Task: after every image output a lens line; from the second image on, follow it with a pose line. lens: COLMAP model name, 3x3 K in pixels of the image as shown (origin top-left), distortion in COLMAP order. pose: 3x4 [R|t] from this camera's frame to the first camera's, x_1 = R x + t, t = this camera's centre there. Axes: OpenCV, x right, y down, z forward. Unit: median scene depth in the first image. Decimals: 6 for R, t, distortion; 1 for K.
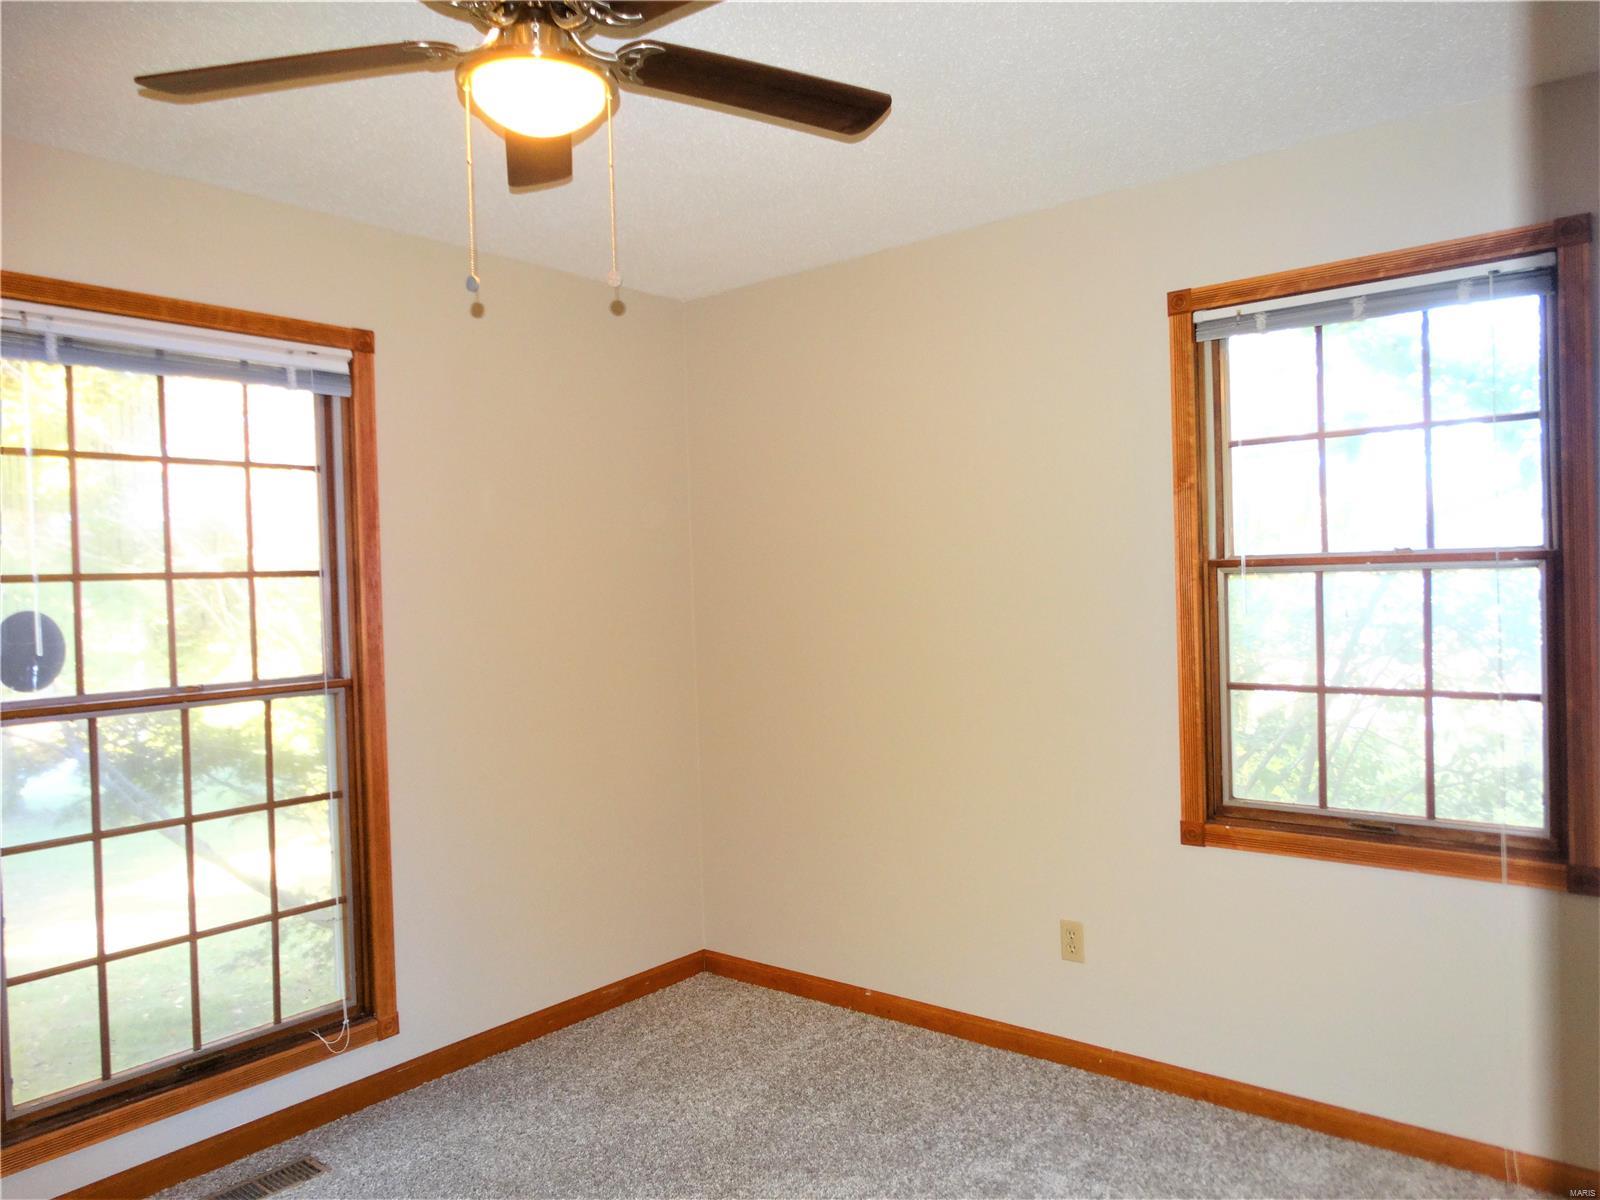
lens RADIAL K [[1172.2, 0, 803.6], [0, 1172.2, 598.2], [0, 0, 1]] dist [0.023653, -0.002589]
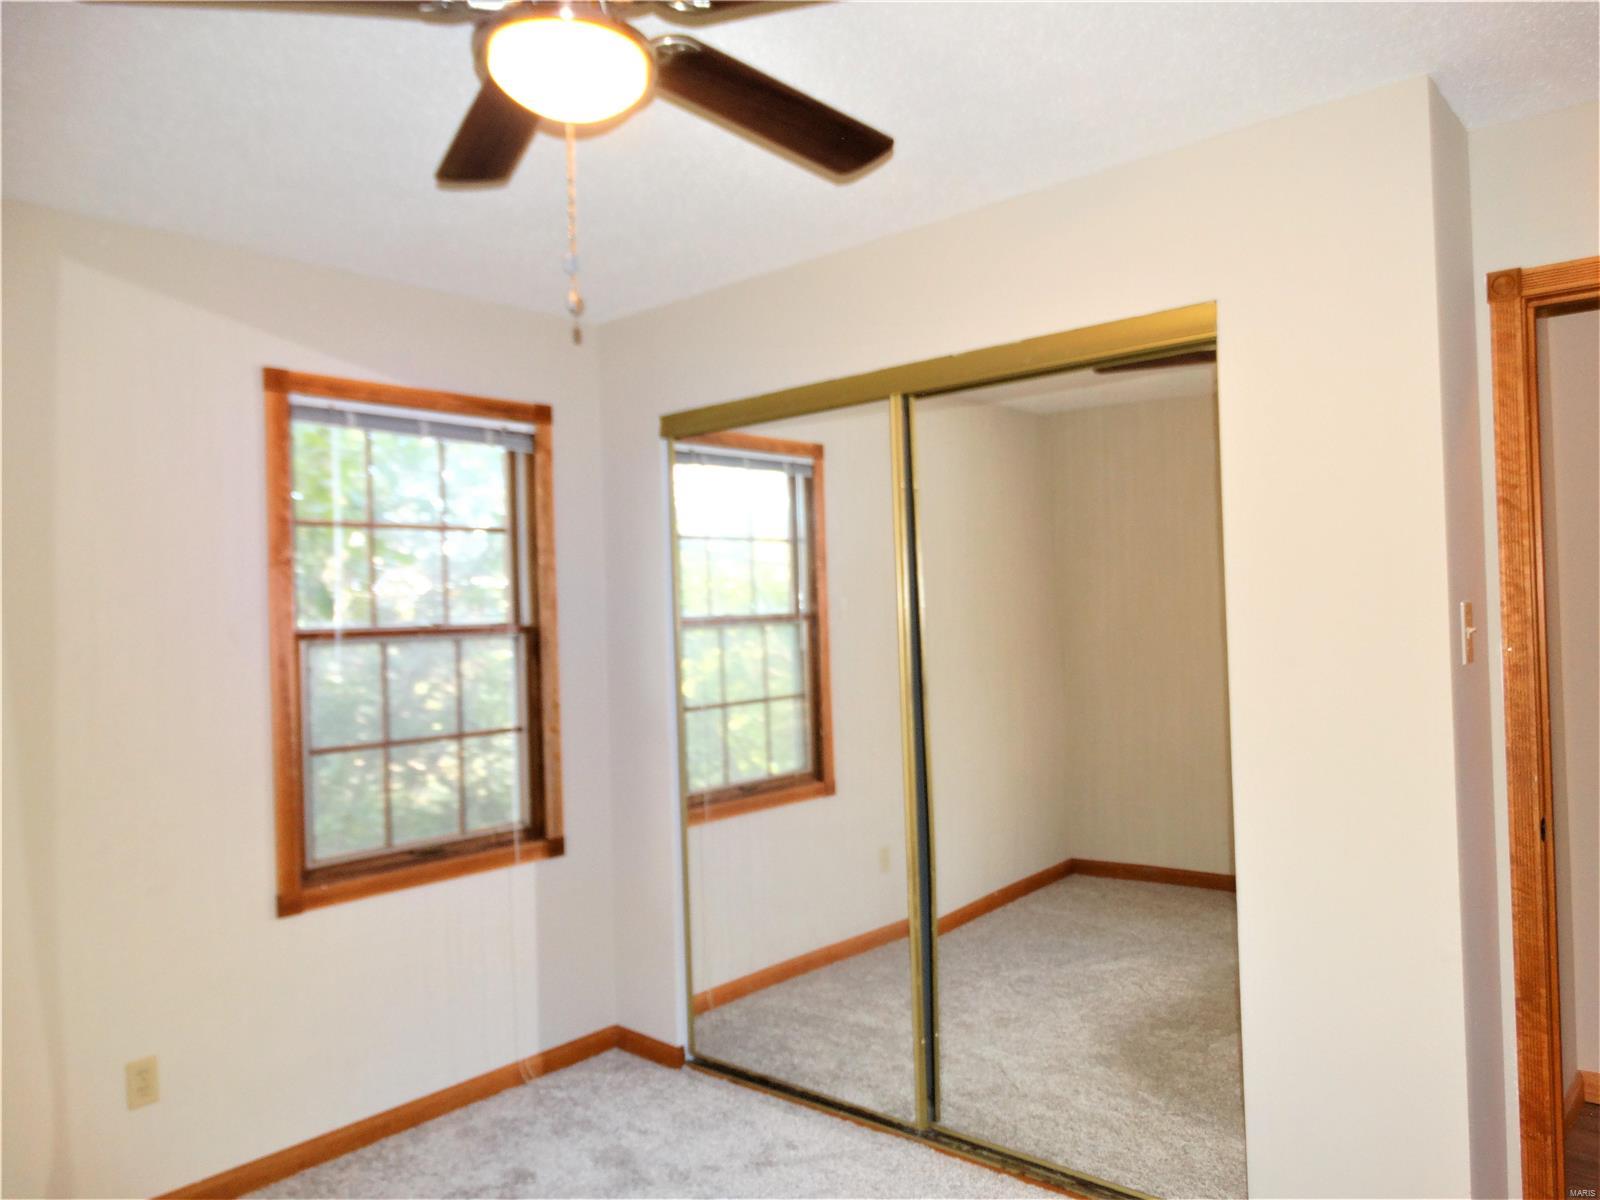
lens RADIAL K [[1172.2, 0, 804.5], [0, 1172.2, 592.5], [0, 0, 1]] dist [0.023653, -0.002589]
pose [[0.033357, 0.043477, 0.998497, -0.686072], [0.044480, 0.997999, -0.044941, -0.001027], [-0.998453, 0.045912, 0.031357, 0.527813]]
